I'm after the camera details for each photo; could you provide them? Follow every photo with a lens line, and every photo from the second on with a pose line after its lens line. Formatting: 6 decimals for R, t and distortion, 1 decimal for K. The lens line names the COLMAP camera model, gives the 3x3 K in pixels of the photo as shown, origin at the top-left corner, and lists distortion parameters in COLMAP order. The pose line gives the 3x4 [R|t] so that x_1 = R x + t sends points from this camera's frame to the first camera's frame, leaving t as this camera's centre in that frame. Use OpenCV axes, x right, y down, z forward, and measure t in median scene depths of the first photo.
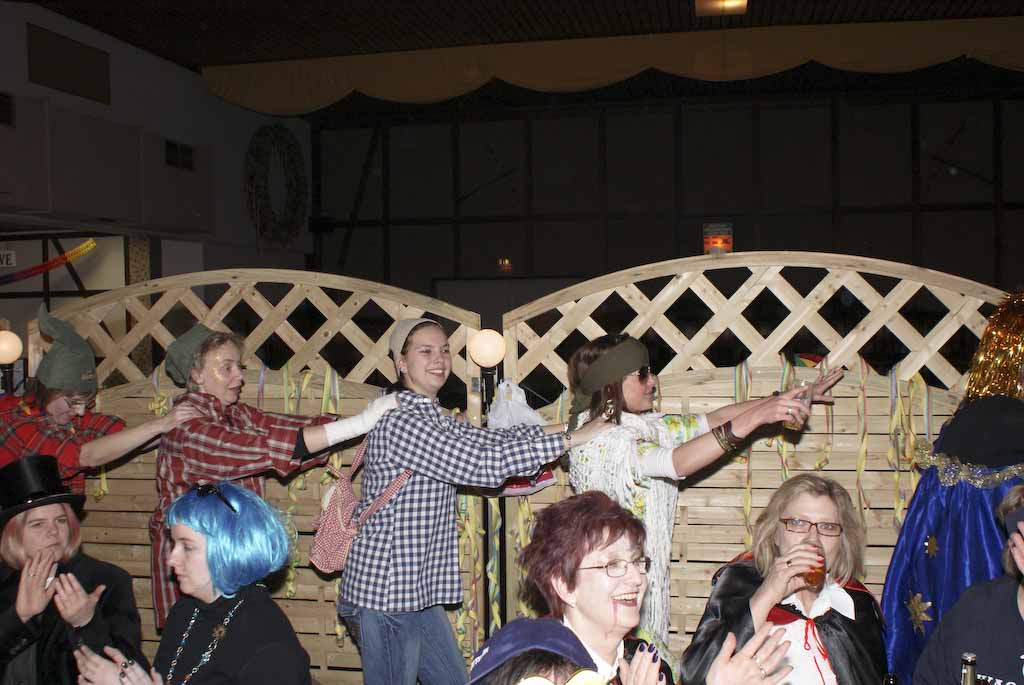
lens RADIAL K [[1073.2, 0, 512.1], [0, 1073.2, 338.4], [0, 0, 1]] dist [-0.101994, 0.000000]
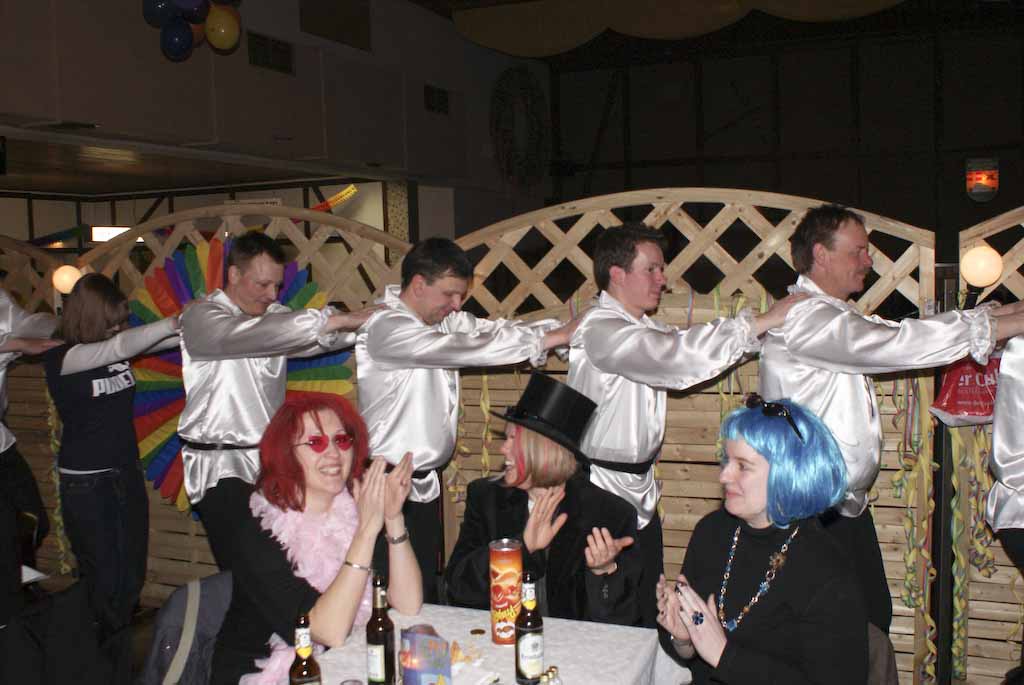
lens RADIAL K [[1073.2, 0, 511.6], [0, 1073.2, 339.0], [0, 0, 1]] dist [-0.101994, 0.000000]
pose [[0.981824, 0.002623, -0.189776, -0.204834], [0.006692, 0.998804, 0.048426, 0.021946], [0.189676, -0.048816, 0.980632, 0.027254]]
